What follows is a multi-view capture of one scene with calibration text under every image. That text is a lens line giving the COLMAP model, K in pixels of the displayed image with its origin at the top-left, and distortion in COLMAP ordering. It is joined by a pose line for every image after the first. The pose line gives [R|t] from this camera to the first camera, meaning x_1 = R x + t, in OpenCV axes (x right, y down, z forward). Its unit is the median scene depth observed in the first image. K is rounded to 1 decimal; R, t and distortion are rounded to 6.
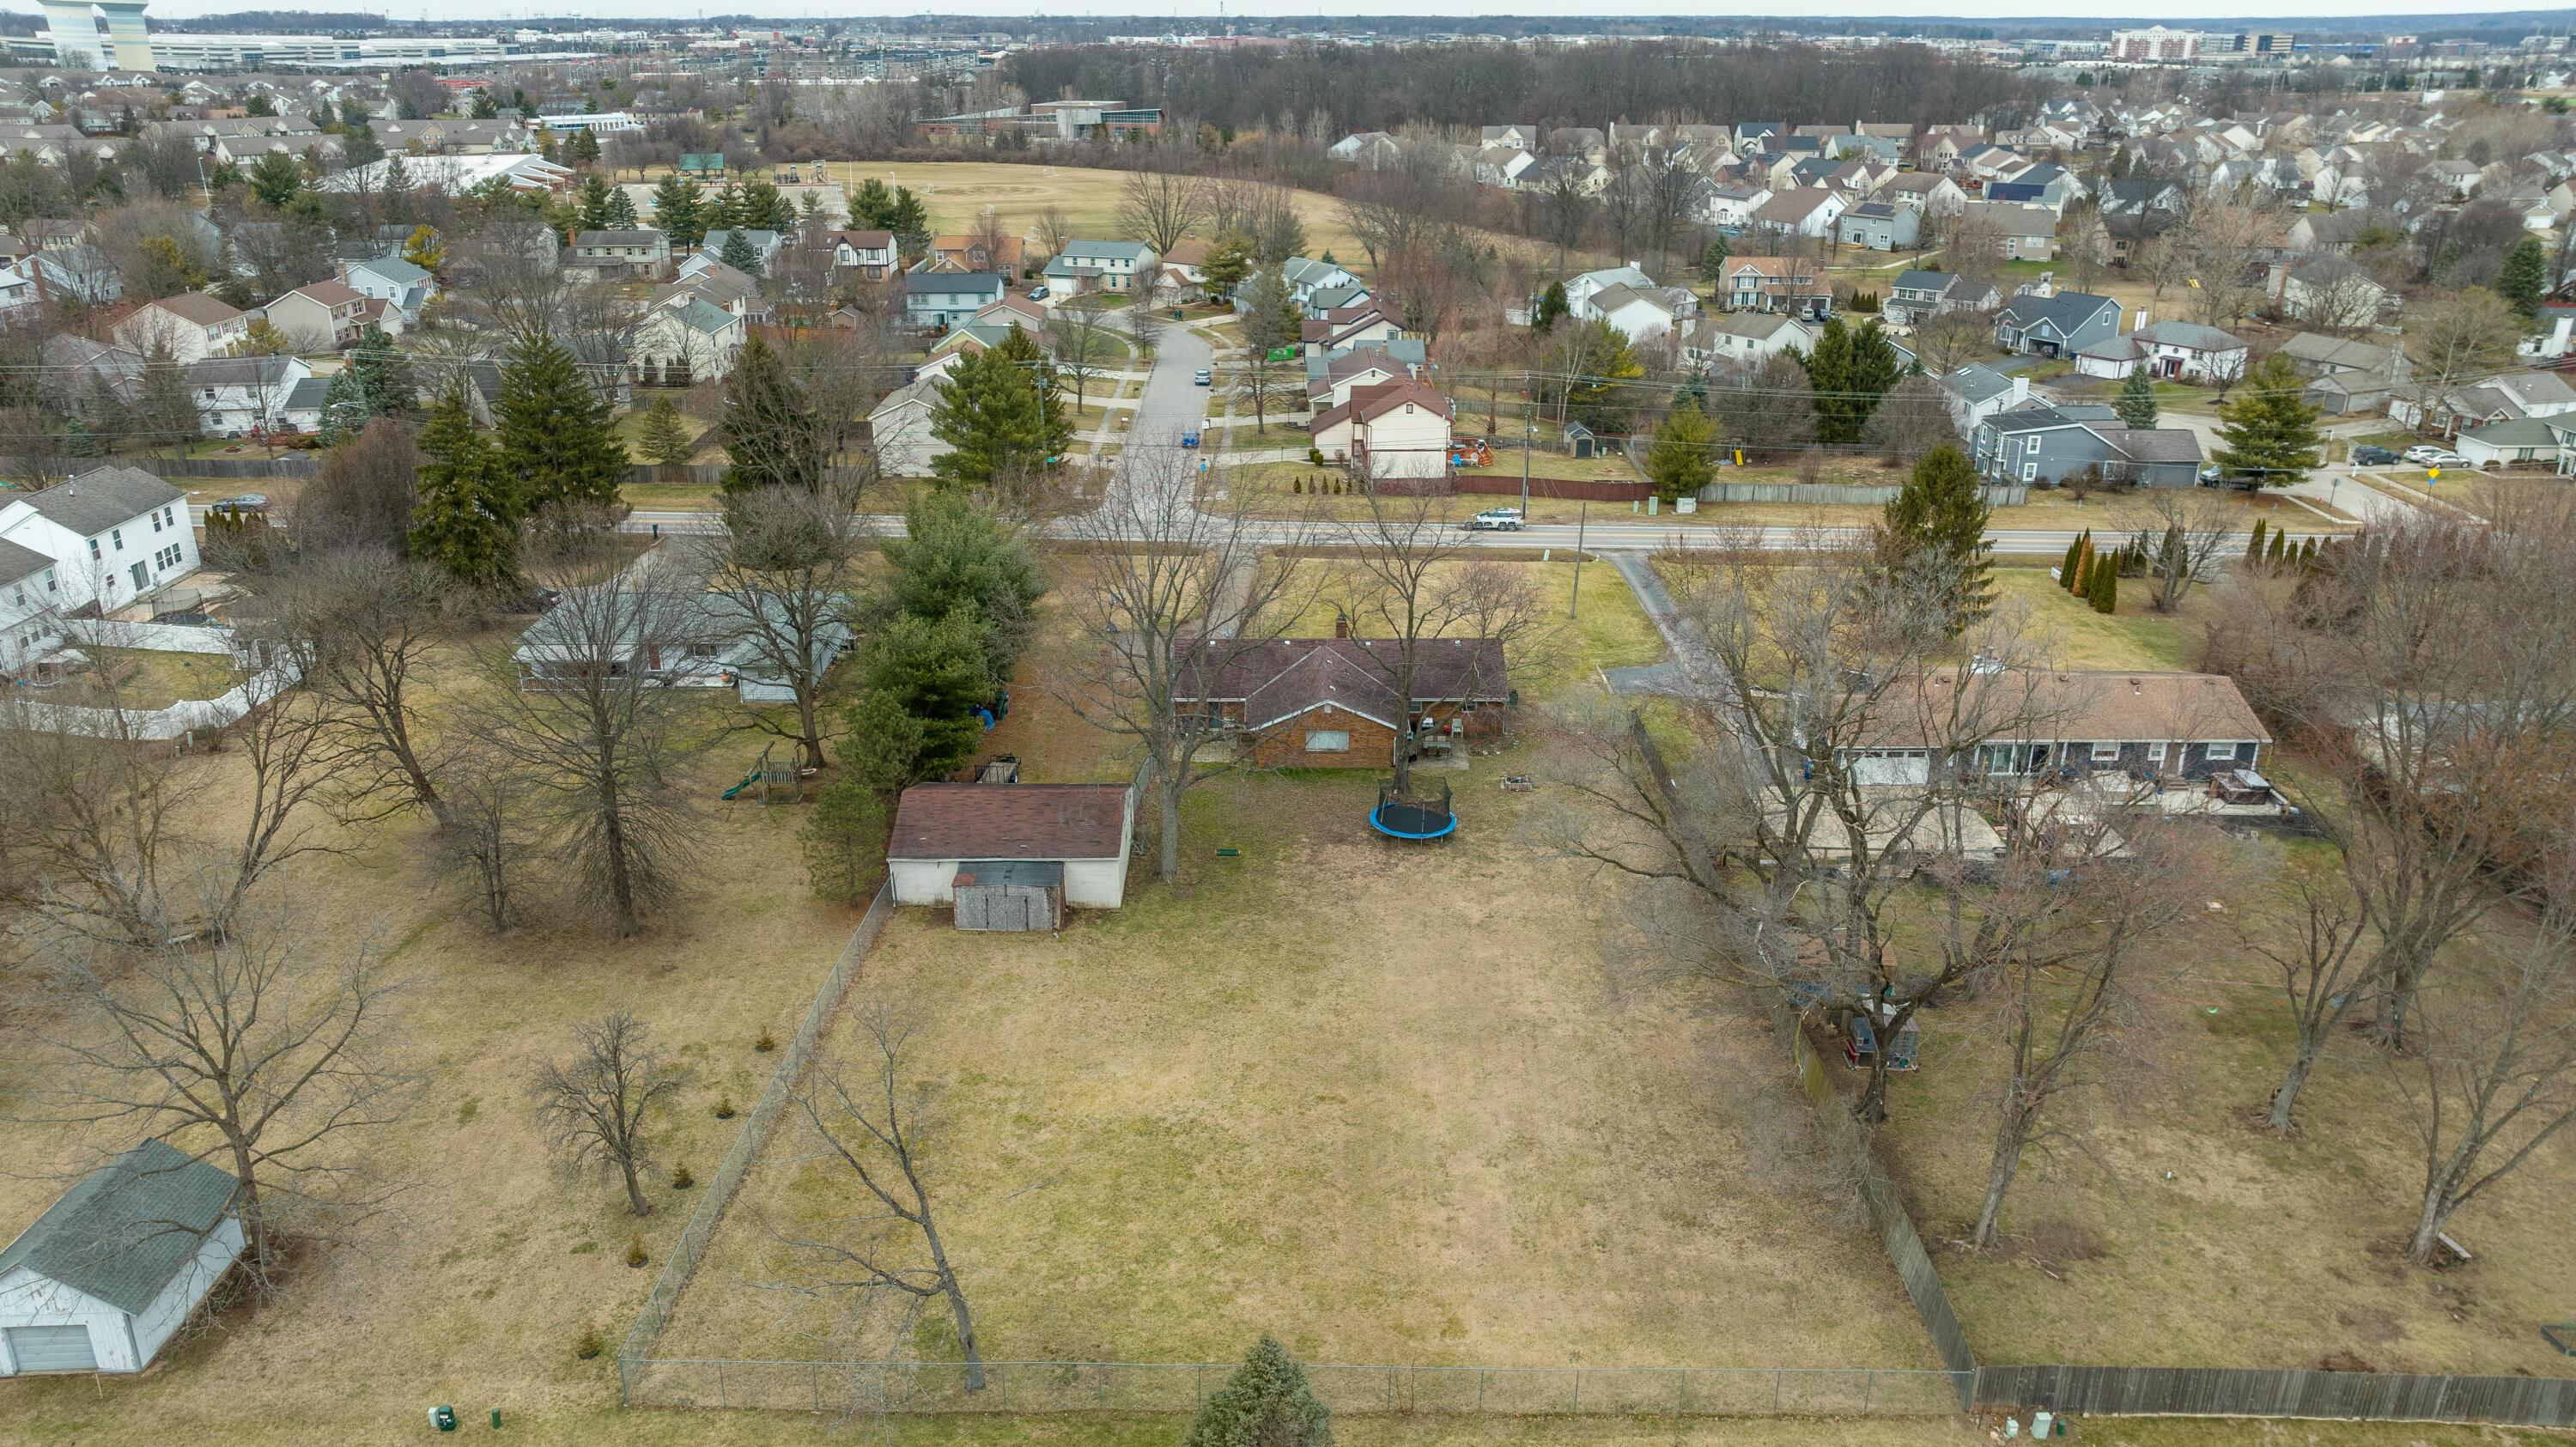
lens RADIAL K [[1823.8, 0, 1288.0], [0, 1823.8, 723.5], [0, 0, 1]] dist [-0.017879, 0.001513]
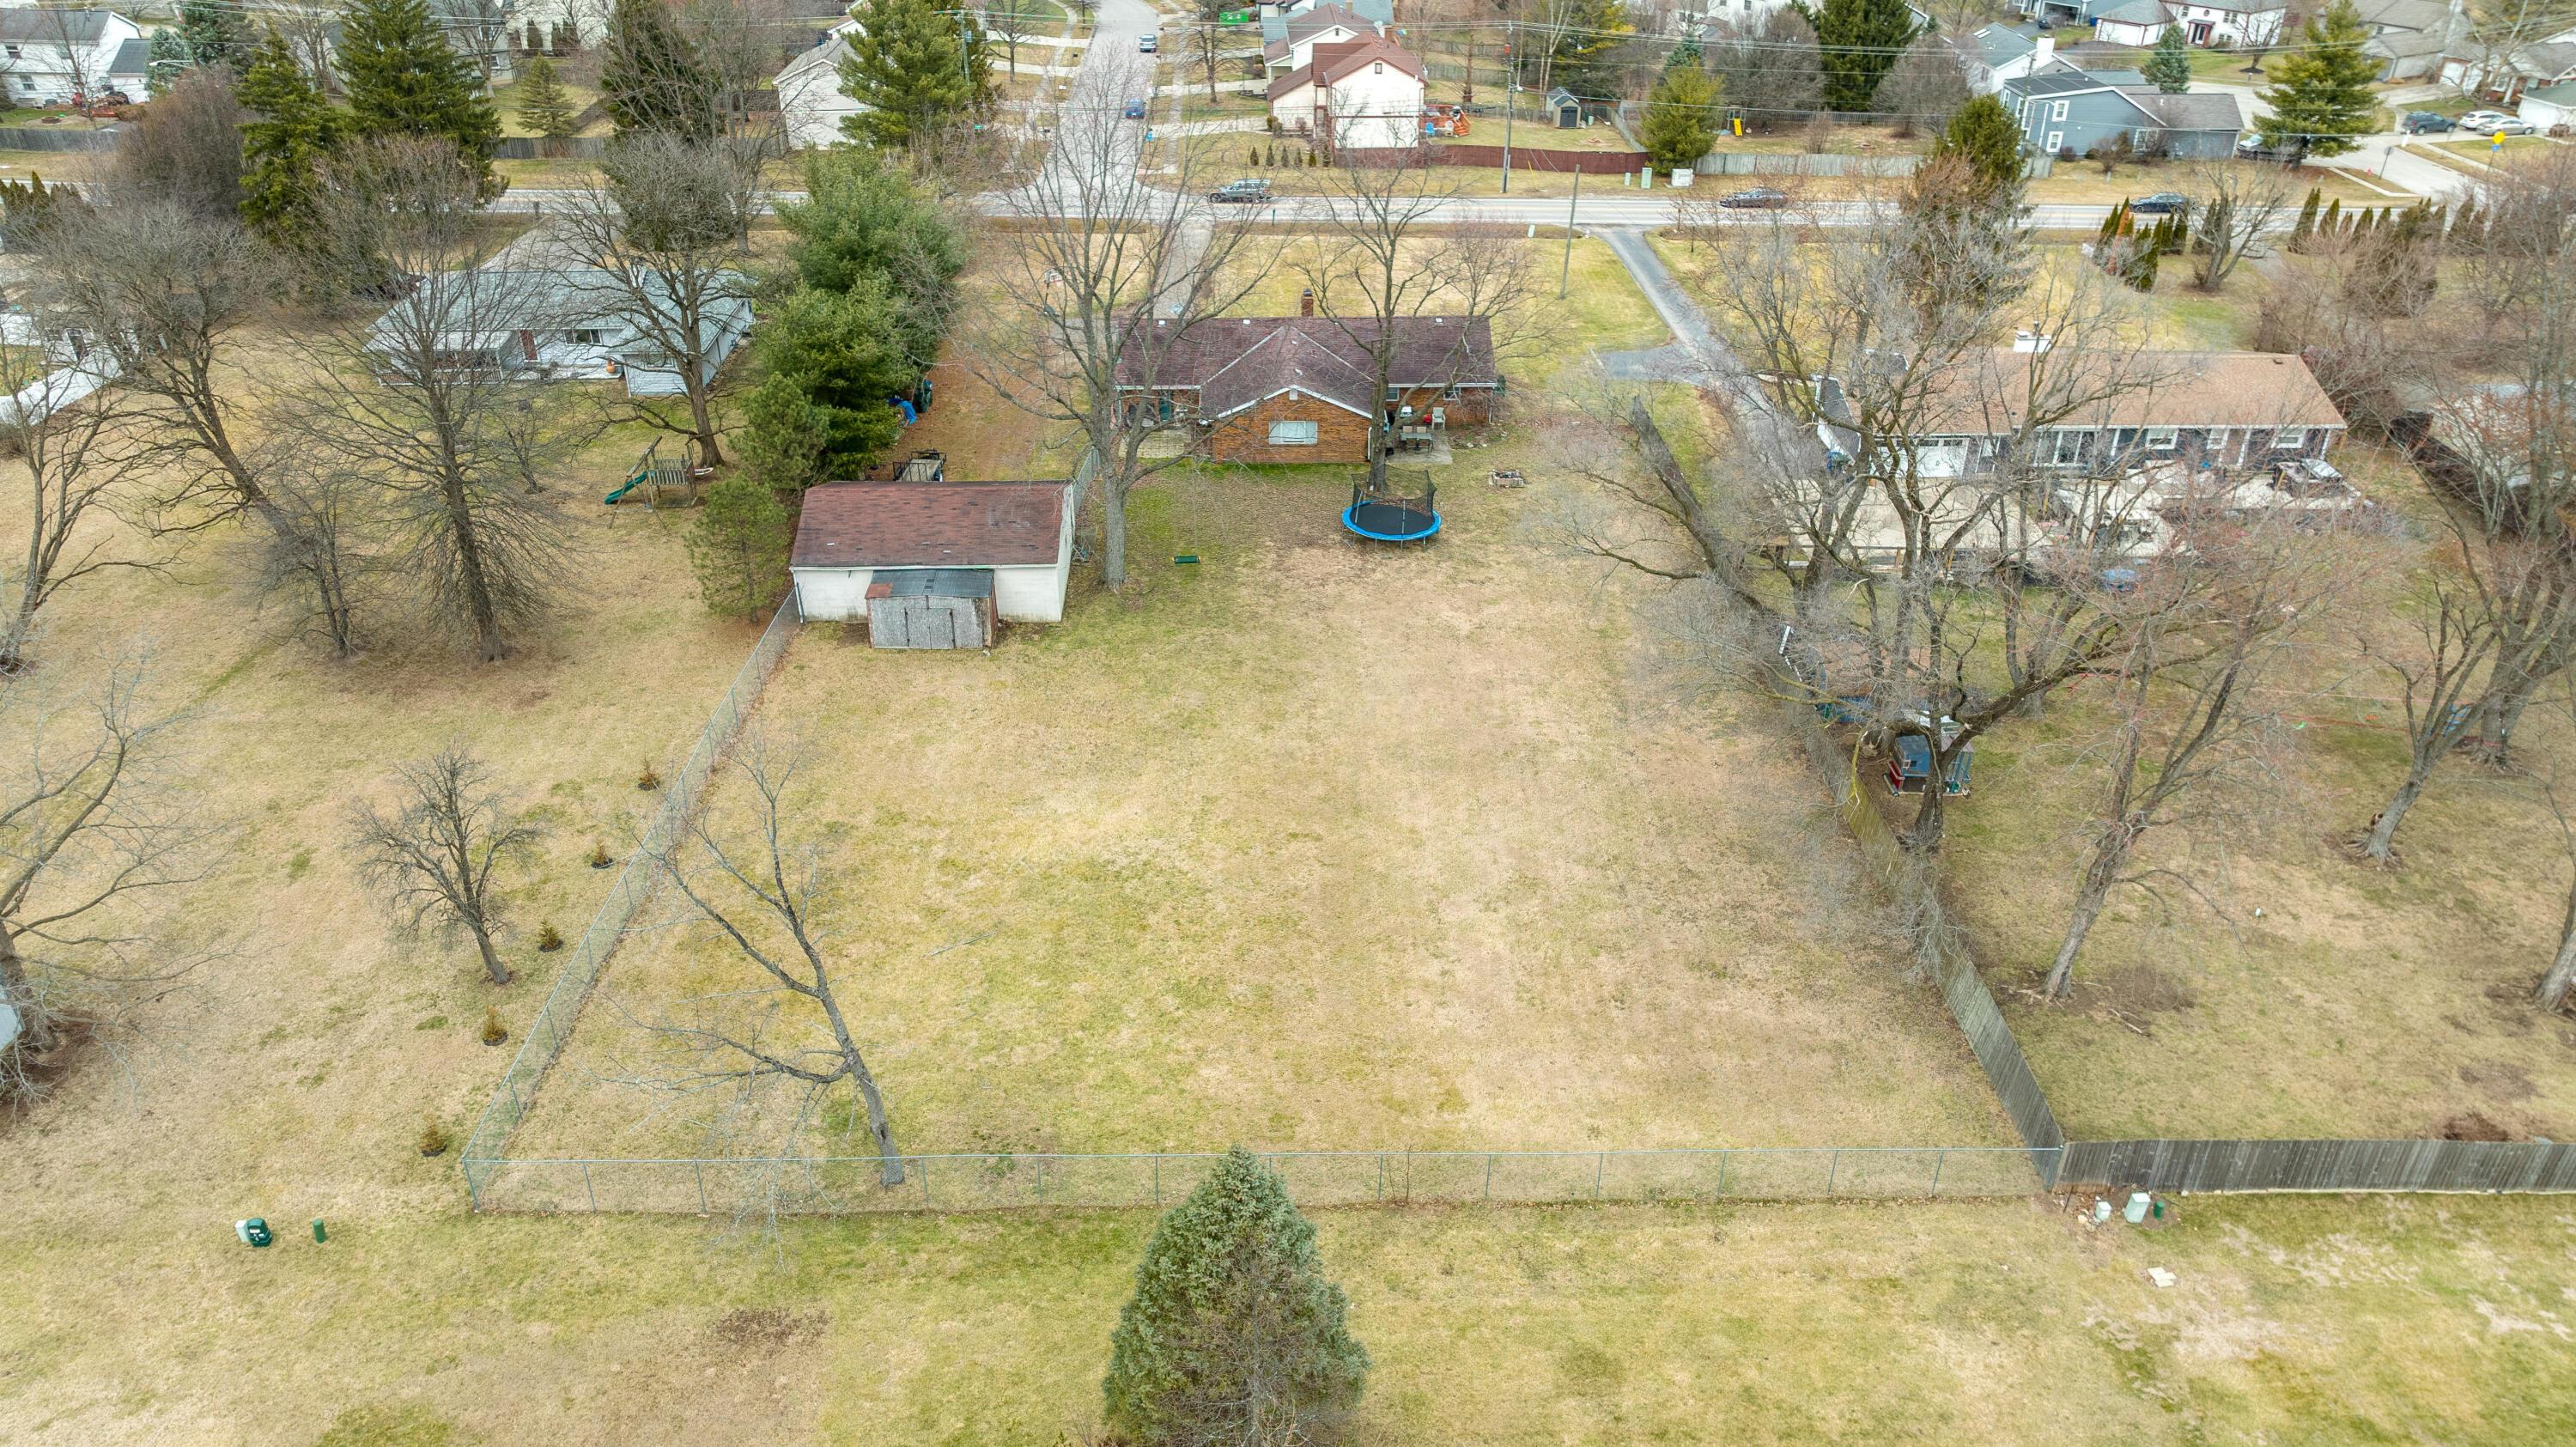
lens RADIAL K [[1823.8, 0, 1288.0], [0, 1823.8, 723.5], [0, 0, 1]] dist [-0.017879, 0.001513]
pose [[0.999689, -0.010757, 0.022479, -0.002982], [0.007182, 0.988132, 0.153439, 0.016996], [-0.023863, -0.153229, 0.987902, 0.131162]]
